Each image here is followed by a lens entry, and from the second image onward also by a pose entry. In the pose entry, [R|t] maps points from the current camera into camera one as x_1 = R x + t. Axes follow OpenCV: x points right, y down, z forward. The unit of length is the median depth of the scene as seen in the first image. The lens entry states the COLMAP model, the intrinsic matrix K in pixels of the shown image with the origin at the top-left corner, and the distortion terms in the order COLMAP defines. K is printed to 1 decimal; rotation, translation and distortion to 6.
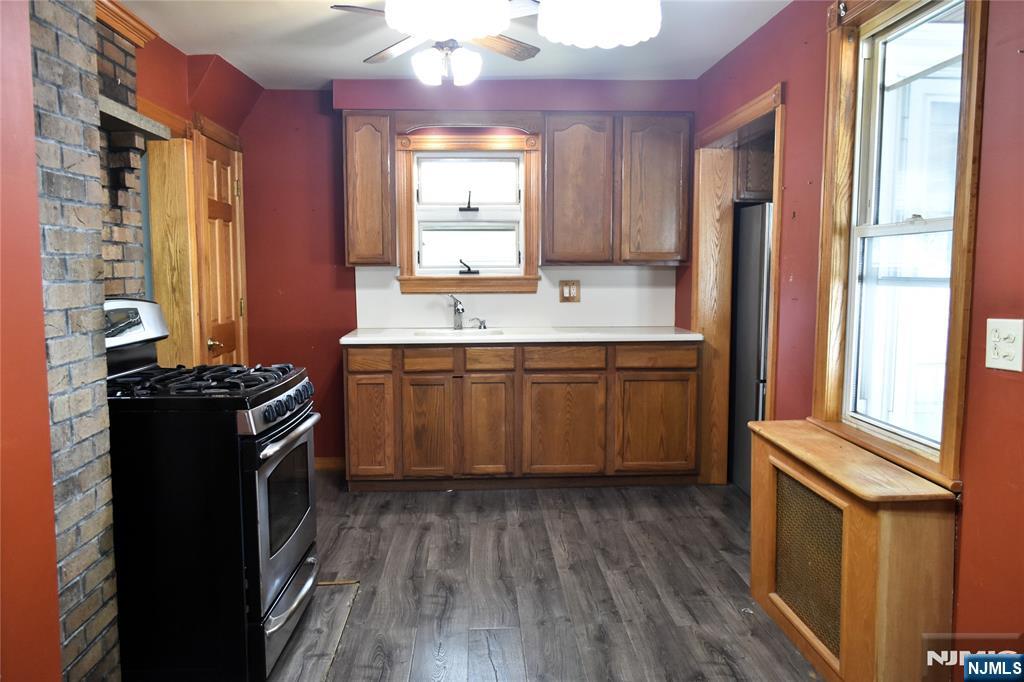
lens RADIAL K [[791.5, 0, 514.4], [0, 791.5, 341.8], [0, 0, 1]] dist [-0.016350, 0.008407]
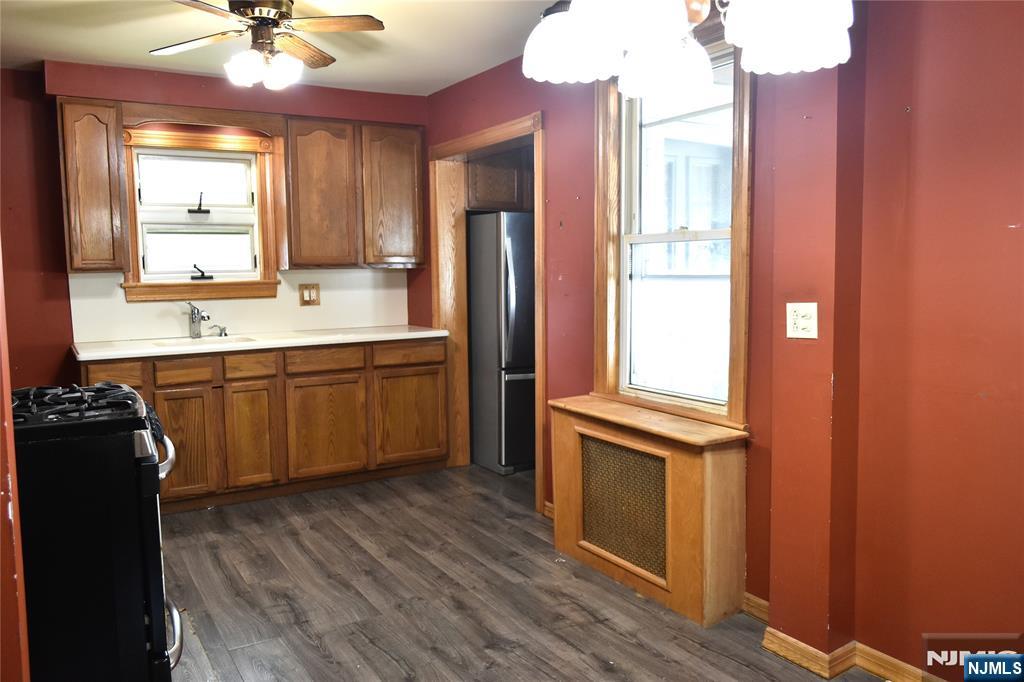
lens RADIAL K [[791.5, 0, 507.8], [0, 791.5, 341.9], [0, 0, 1]] dist [-0.016350, 0.008407]
pose [[0.883011, -0.054542, 0.466172, -0.216450], [0.055658, 0.998385, 0.011385, -0.001749], [-0.466040, 0.015893, 0.884621, -0.008481]]
